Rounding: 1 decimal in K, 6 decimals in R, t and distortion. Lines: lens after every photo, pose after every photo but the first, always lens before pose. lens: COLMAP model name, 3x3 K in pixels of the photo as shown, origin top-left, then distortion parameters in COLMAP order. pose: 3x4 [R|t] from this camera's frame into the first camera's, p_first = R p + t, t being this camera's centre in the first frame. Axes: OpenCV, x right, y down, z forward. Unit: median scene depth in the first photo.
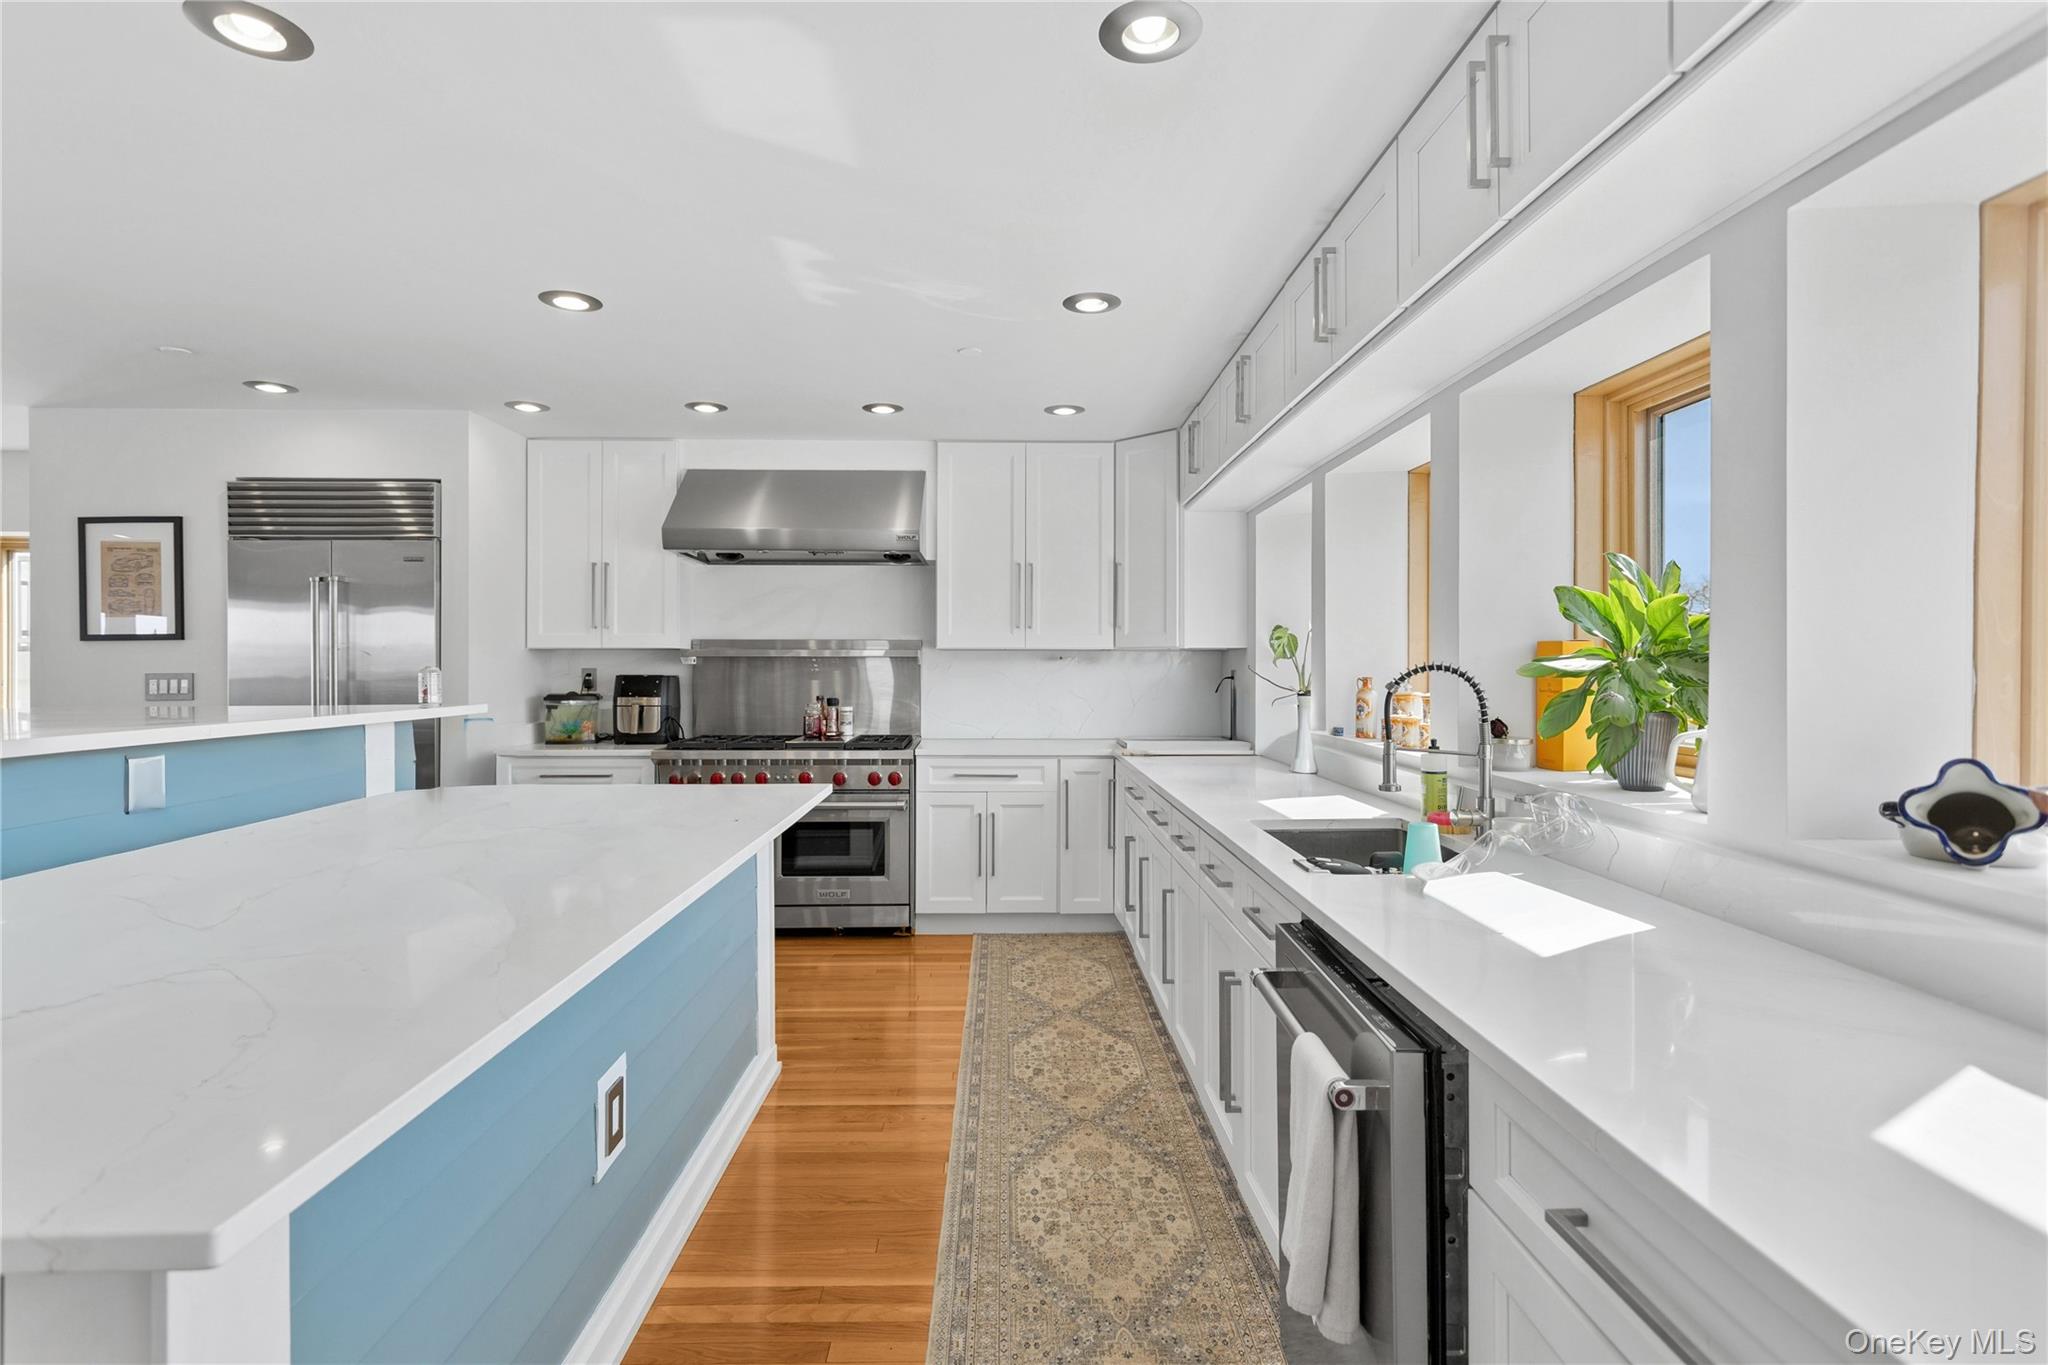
lens RADIAL K [[982.8, 0, 1020.0], [0, 982.8, 661.4], [0, 0, 1]] dist [0.006579, 0.001123]
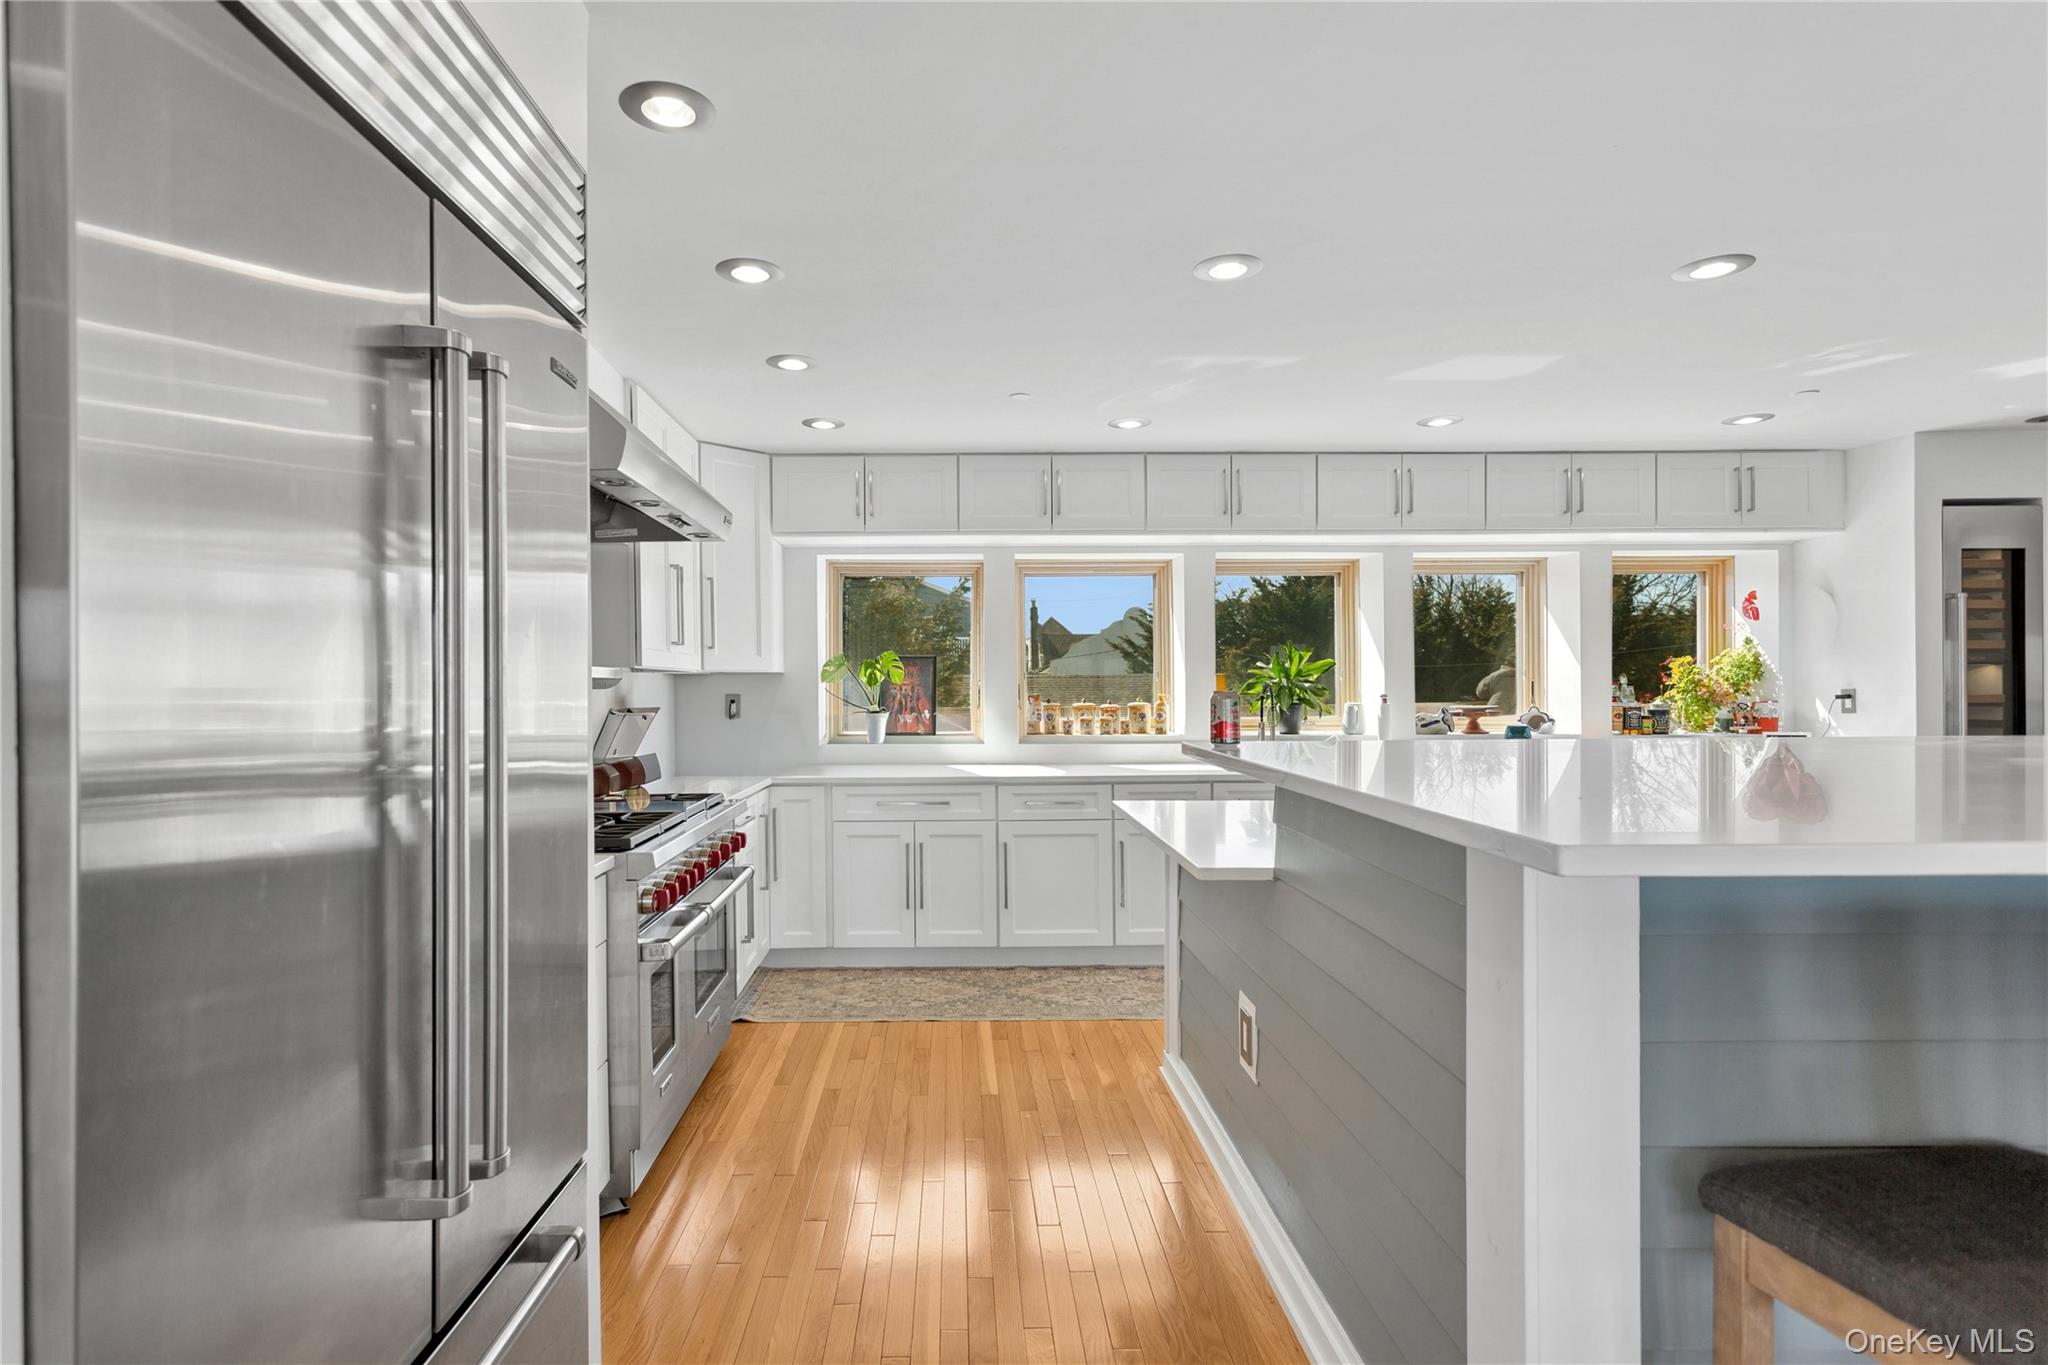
lens RADIAL K [[1009.9, 0, 961.6], [0, 1009.9, 687.1], [0, 0, 1]] dist [0.003243, 0.000461]
pose [[0.026933, -0.005325, 0.999623, -0.988312], [0.002820, 0.999982, 0.005251, -0.003535], [-0.999633, 0.002677, 0.026947, 0.881678]]
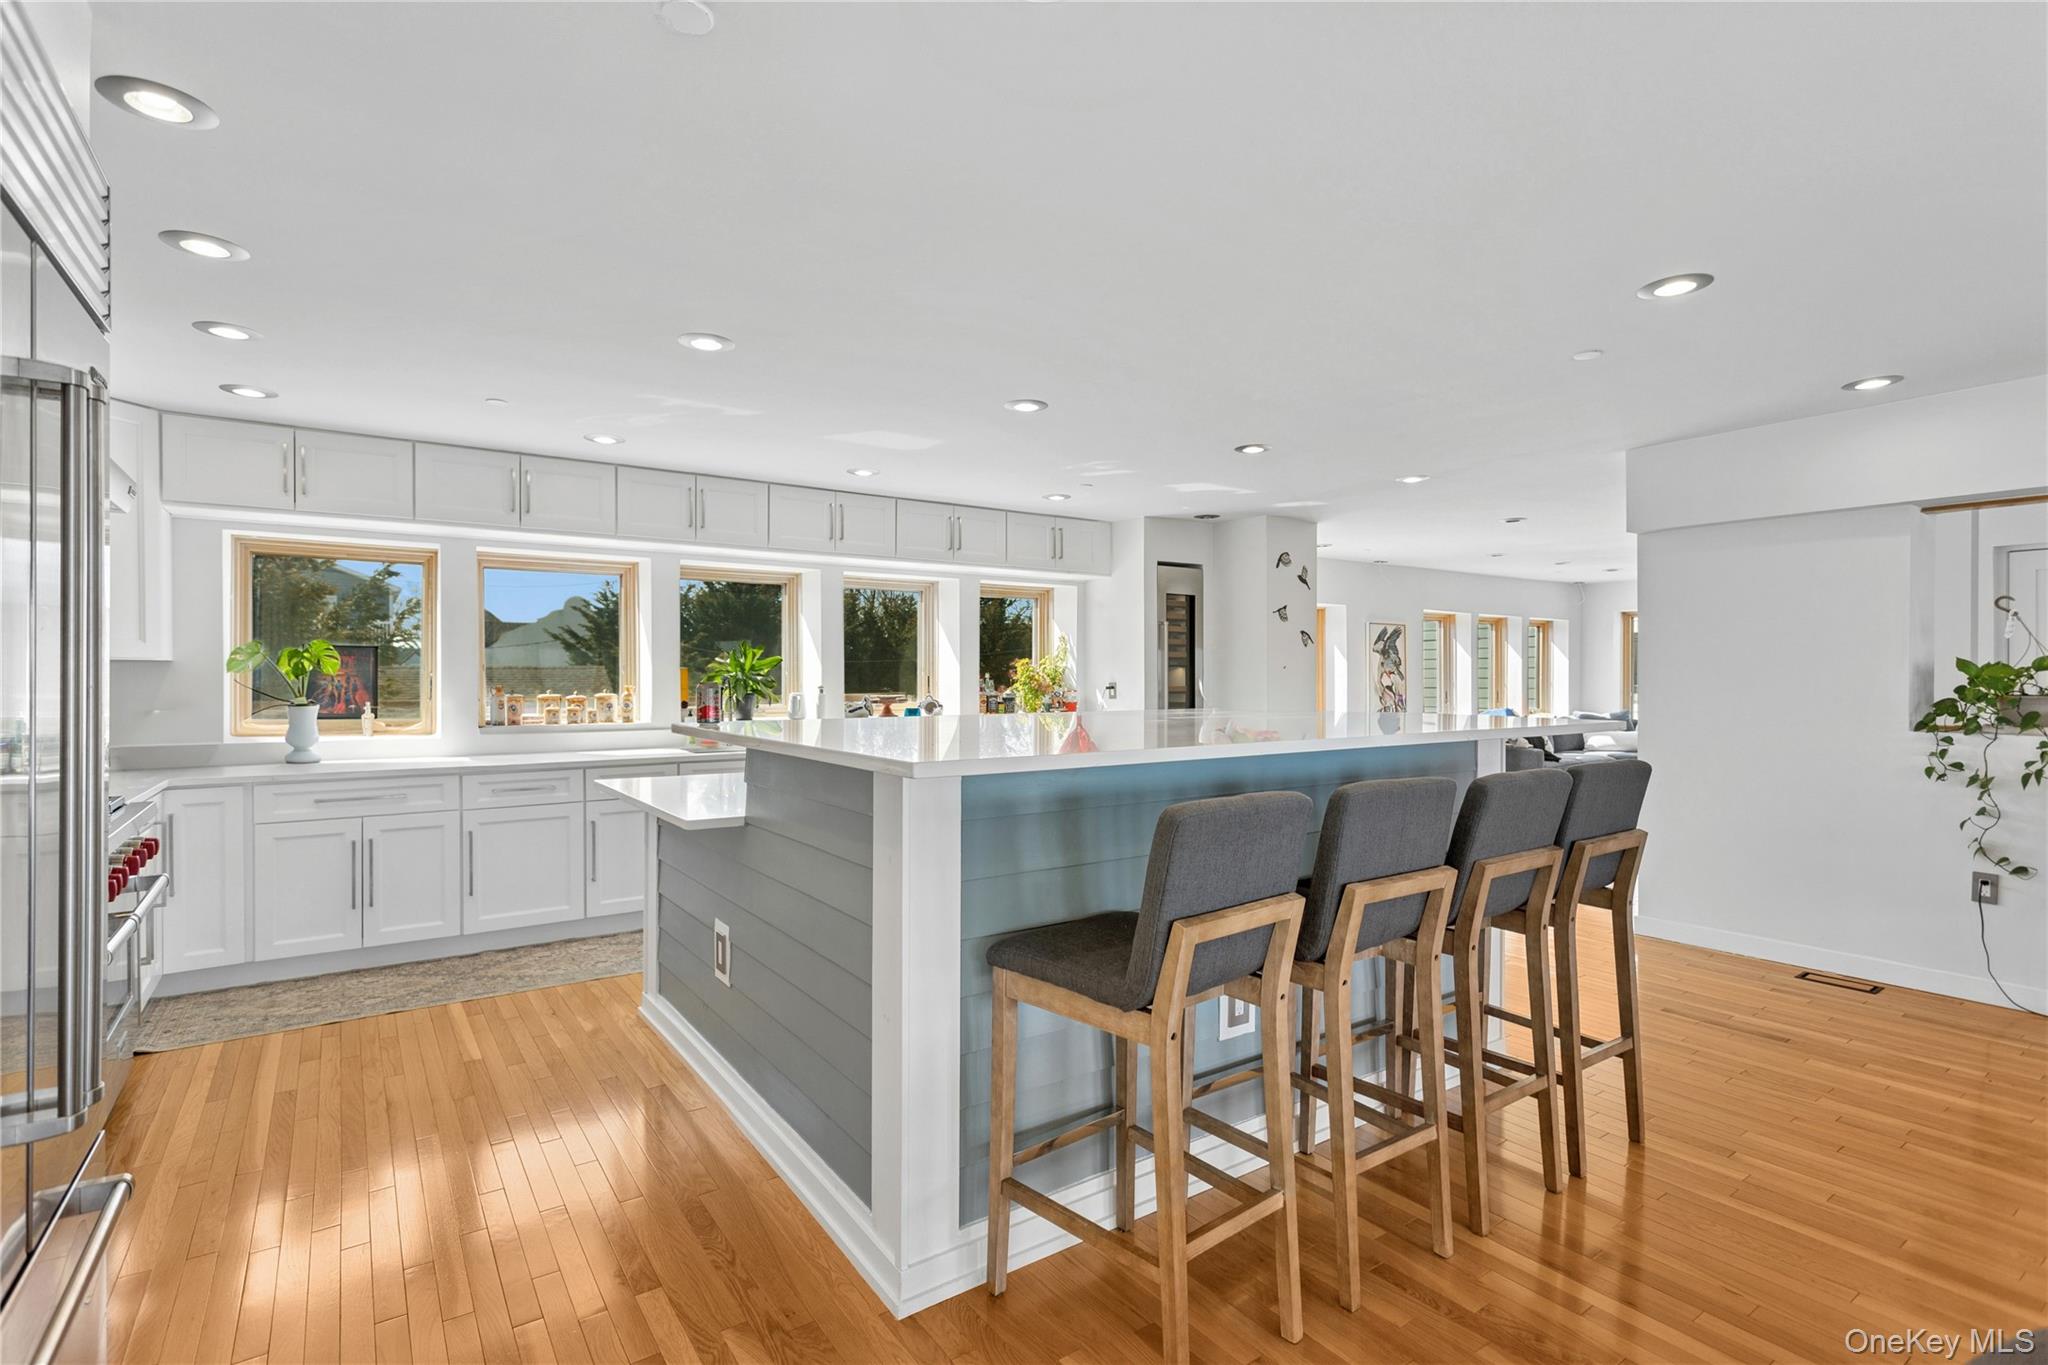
lens RADIAL K [[982.8, 0, 1022.5], [0, 982.8, 682.9], [0, 0, 1]] dist [0.006579, 0.001123]
pose [[-0.542504, -0.009185, 0.840003, -1.134703], [-0.004447, 0.999958, 0.008062, -0.004222], [-0.840042, 0.000638, -0.542522, 0.942089]]
